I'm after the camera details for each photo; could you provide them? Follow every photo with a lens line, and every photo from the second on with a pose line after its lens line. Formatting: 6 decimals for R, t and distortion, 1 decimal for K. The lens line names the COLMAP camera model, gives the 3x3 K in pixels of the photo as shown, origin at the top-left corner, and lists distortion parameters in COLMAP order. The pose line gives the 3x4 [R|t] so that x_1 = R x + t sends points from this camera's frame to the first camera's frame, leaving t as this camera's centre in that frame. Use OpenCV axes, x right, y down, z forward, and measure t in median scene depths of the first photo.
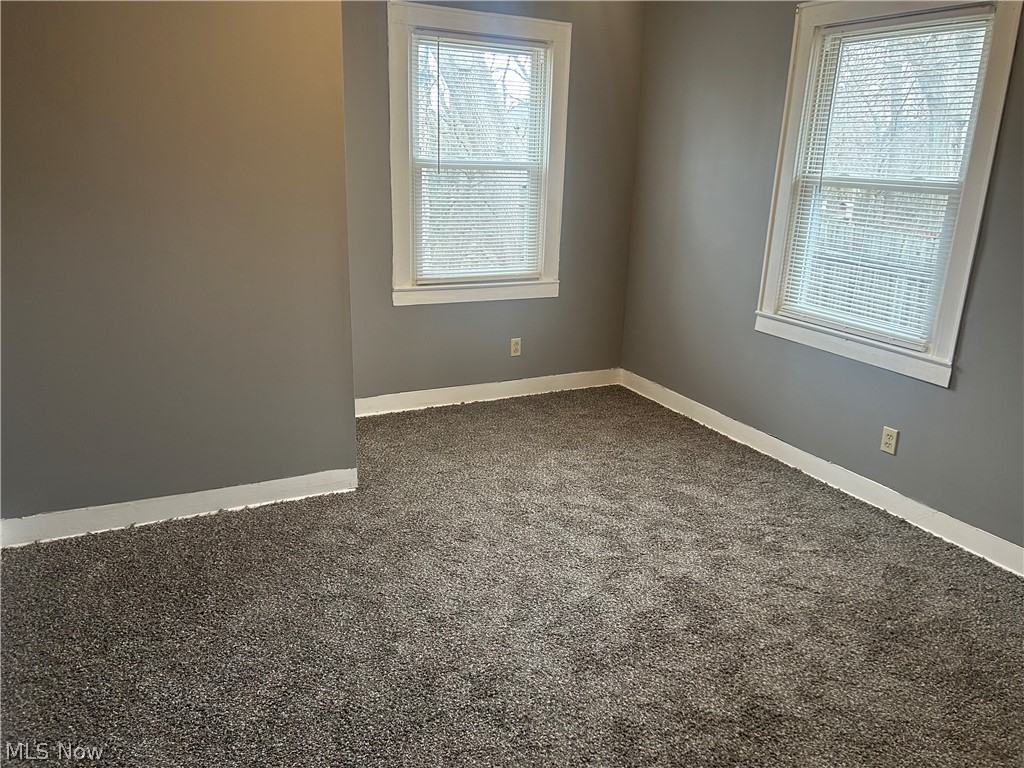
lens RADIAL K [[761.9, 0, 512.0], [0, 761.9, 384.0], [0, 0, 1]] dist [0.007253, -0.046654]
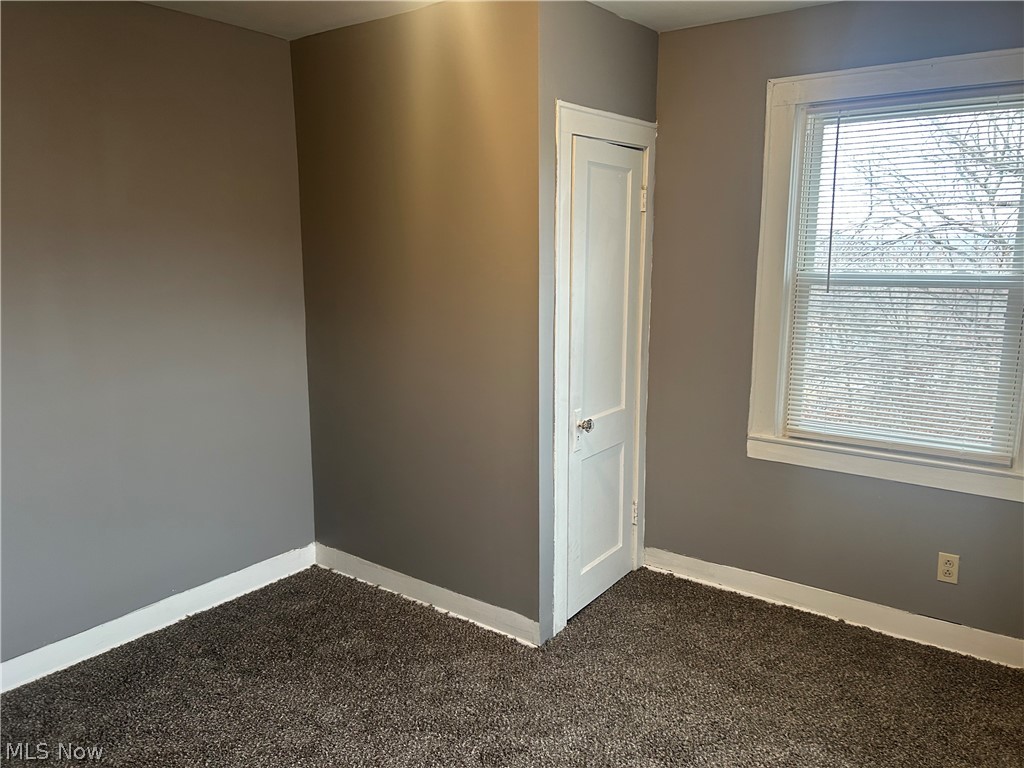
lens RADIAL K [[738.6, 0, 512.0], [0, 738.6, 384.0], [0, 0, 1]] dist [0.007110, -0.000595]
pose [[0.464086, 0.113646, -0.878470, 0.384290], [-0.254273, 0.967089, -0.009219, -0.106326], [0.848510, 0.227649, 0.477709, 0.420240]]
